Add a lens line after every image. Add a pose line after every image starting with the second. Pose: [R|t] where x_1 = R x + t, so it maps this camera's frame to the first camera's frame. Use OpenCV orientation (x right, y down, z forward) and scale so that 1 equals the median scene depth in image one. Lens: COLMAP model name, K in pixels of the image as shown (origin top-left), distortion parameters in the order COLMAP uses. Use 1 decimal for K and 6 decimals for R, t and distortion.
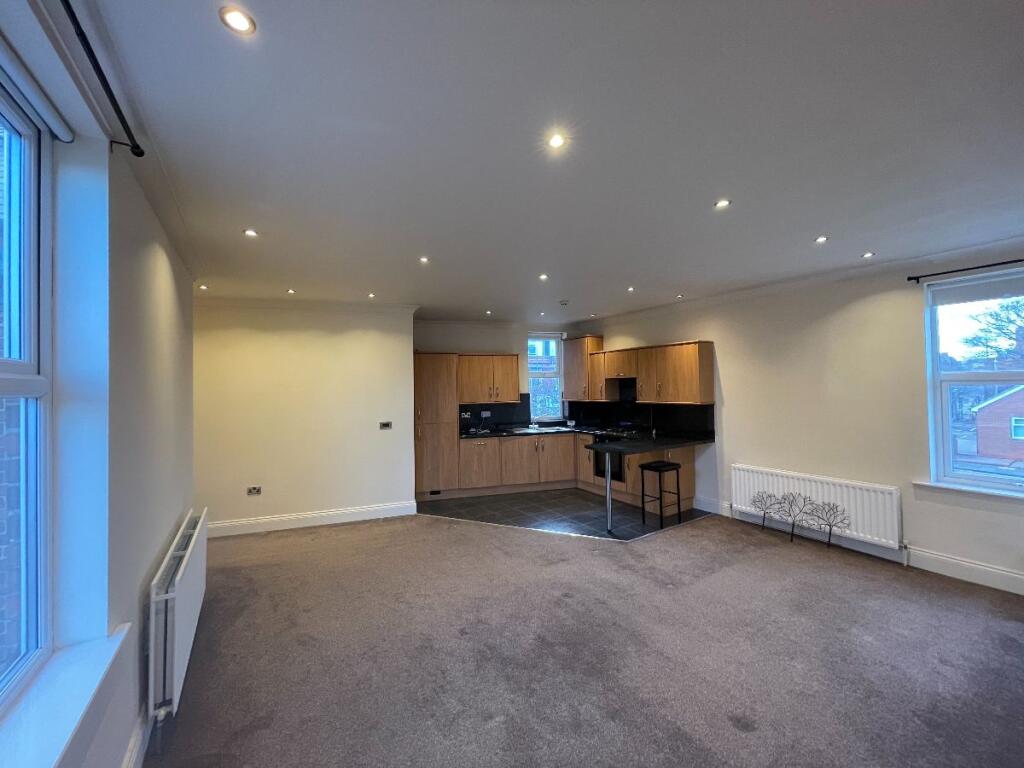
lens RADIAL K [[411.8, 0, 509.6], [0, 411.8, 381.1], [0, 0, 1]] dist [-0.006608, -0.000124]
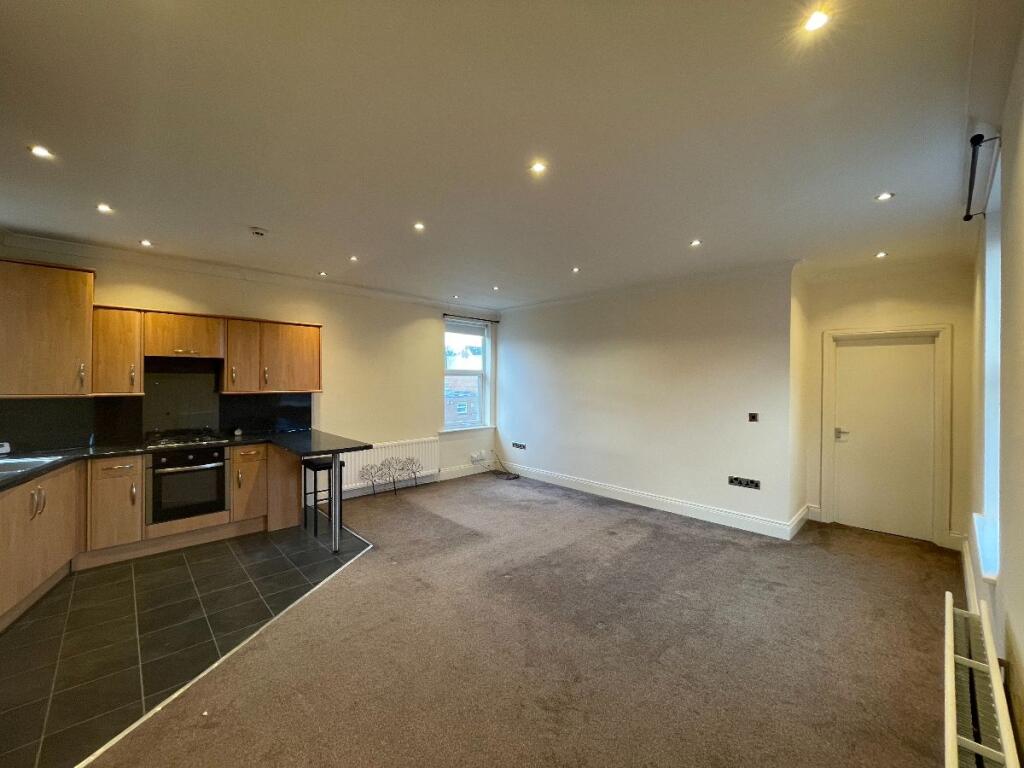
lens RADIAL K [[411.8, 0, 509.6], [0, 411.8, 381.1], [0, 0, 1]] dist [-0.006608, -0.000124]
pose [[-0.207058, 0.006993, 0.978304, -0.477167], [-0.022465, 0.999677, -0.011900, 0.027164], [-0.978071, -0.024441, -0.206834, 0.662854]]
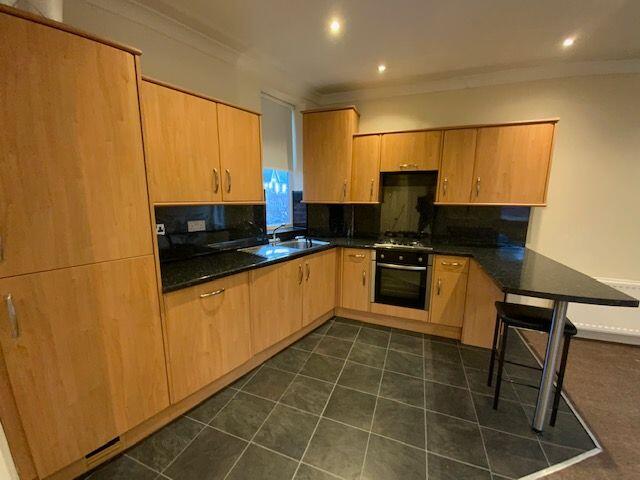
lens RADIAL K [[262.7, 0, 320.0], [0, 262.7, 240.0], [0, 0, 1]] dist [0.019274, -0.000175]
pose [[0.790978, -0.075943, 0.607114, -0.157846], [-0.034758, 0.985087, 0.168507, 0.041901], [-0.610857, -0.154388, 0.776542, 0.737357]]
